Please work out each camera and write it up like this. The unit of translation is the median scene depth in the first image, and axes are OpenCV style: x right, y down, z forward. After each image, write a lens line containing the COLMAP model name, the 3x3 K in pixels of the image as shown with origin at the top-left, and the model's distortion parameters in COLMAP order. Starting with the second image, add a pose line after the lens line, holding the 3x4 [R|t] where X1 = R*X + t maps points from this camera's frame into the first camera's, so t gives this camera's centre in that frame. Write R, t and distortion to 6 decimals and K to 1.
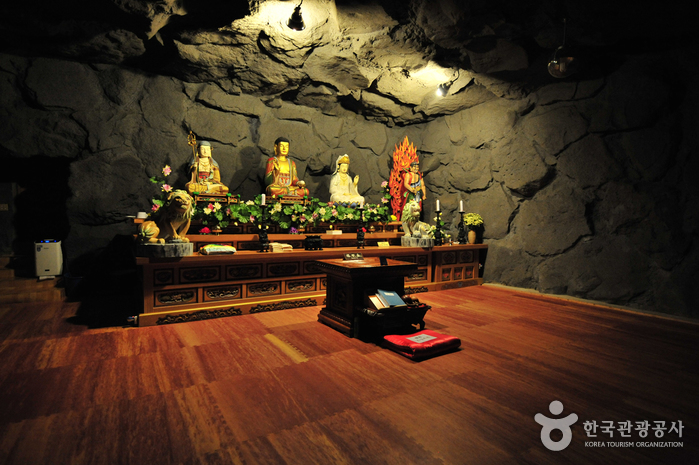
lens RADIAL K [[369.6, 0, 348.1], [0, 369.6, 233.2], [0, 0, 1]] dist [-0.006922, 0.000092]
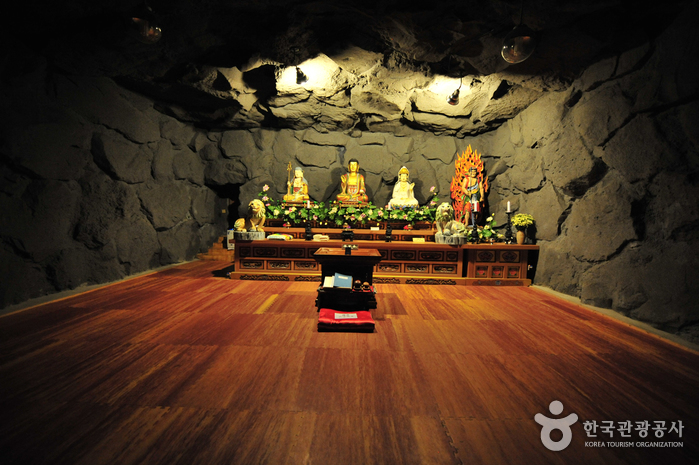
lens RADIAL K [[275.6, 0, 350.4], [0, 275.6, 232.7], [0, 0, 1]] dist [-0.017511, -0.000432]
pose [[0.840440, 0.034137, -0.540829, 0.437803], [-0.029045, 0.999417, 0.017947, -0.003421], [0.541126, 0.000625, 0.840941, 0.157526]]
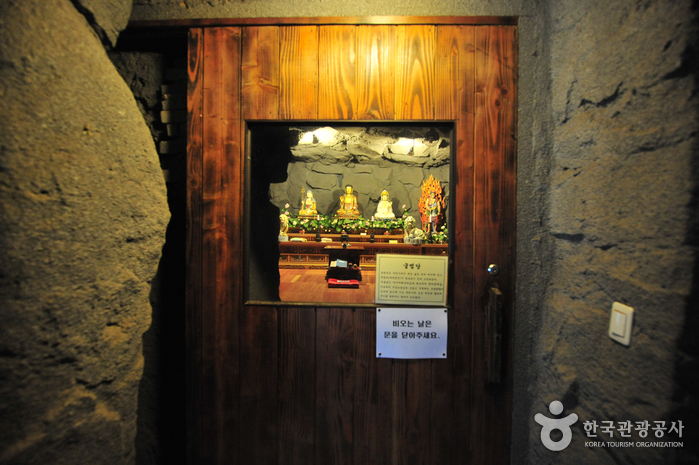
lens RADIAL K [[275.6, 0, 350.4], [0, 275.6, 231.7], [0, 0, 1]] dist [-0.017511, -0.000432]
pose [[0.844815, 0.013423, -0.534890, 0.693291], [-0.027781, 0.999437, -0.018796, 0.014522], [0.534336, 0.030739, 0.844713, -0.222421]]
